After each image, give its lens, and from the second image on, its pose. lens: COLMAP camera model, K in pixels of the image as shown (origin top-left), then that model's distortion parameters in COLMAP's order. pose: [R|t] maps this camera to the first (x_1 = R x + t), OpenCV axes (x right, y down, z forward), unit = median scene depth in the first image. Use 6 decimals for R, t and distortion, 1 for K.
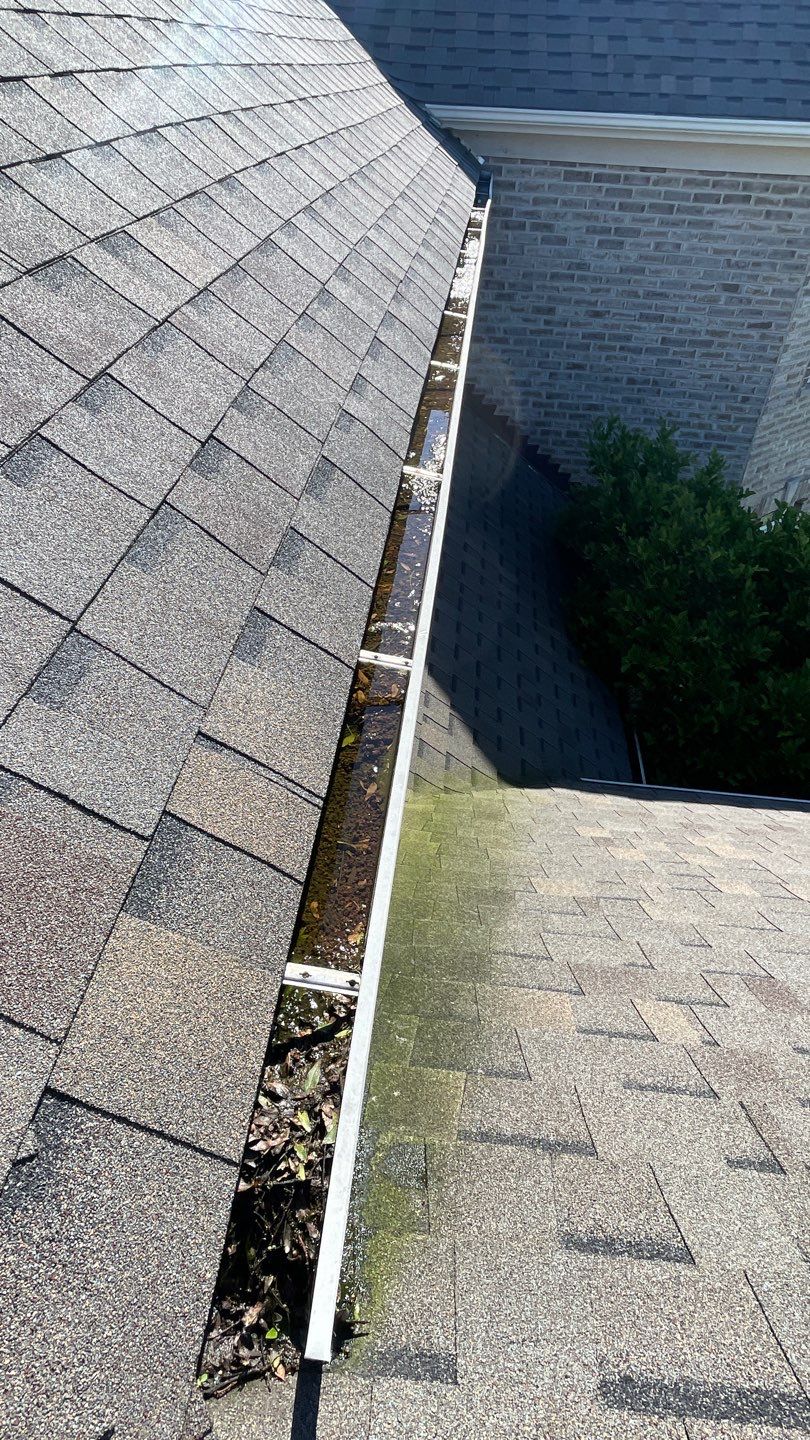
lens RADIAL K [[814.8, 0, 405.0], [0, 814.8, 720.0], [0, 0, 1]] dist [0.005325, -0.000091]
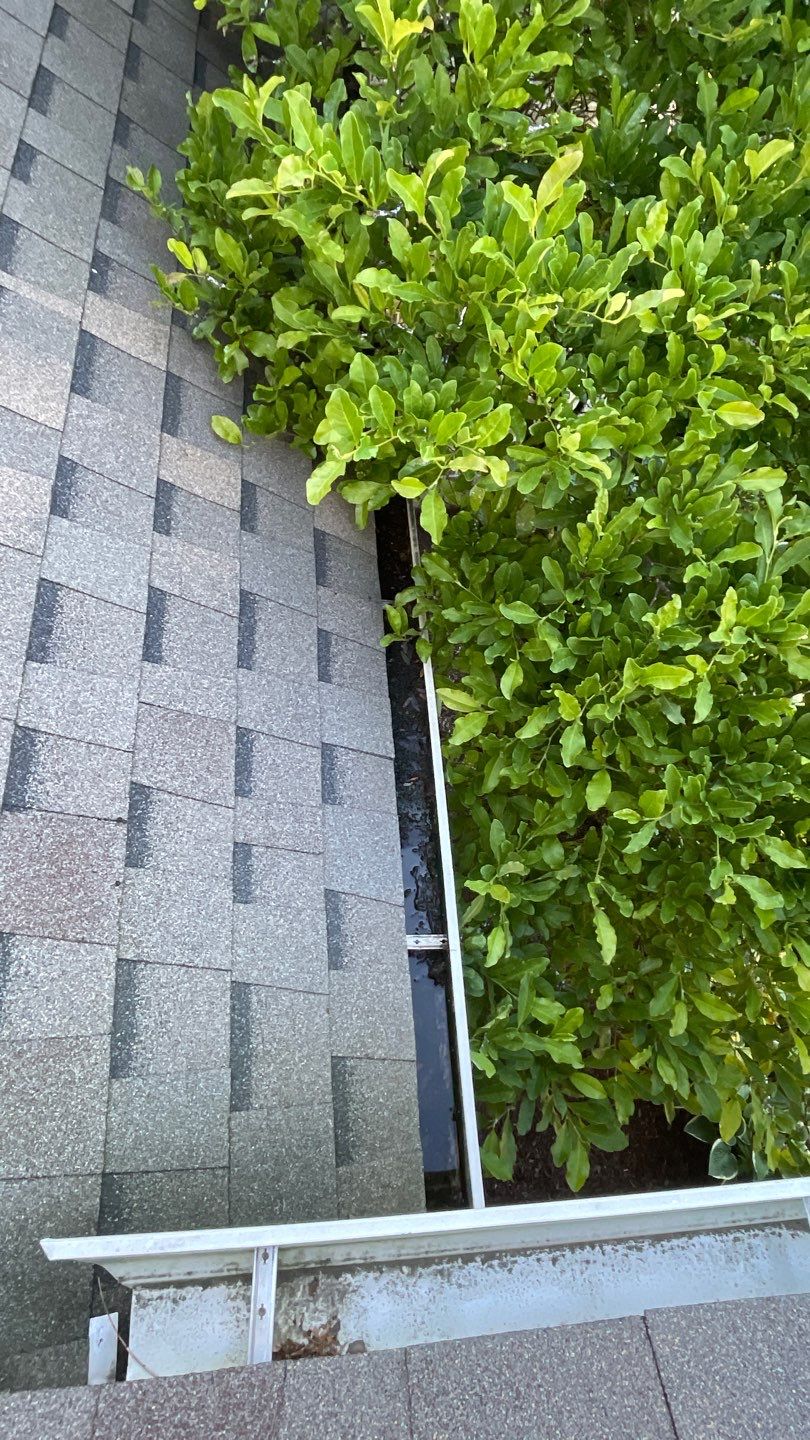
lens RADIAL K [[814.8, 0, 405.0], [0, 814.8, 720.0], [0, 0, 1]] dist [0.005325, -0.000091]
pose [[0.982901, -0.157496, 0.095400, 0.256863], [0.109409, 0.916244, 0.385392, -0.086199], [-0.148108, -0.368364, 0.917808, 0.754424]]
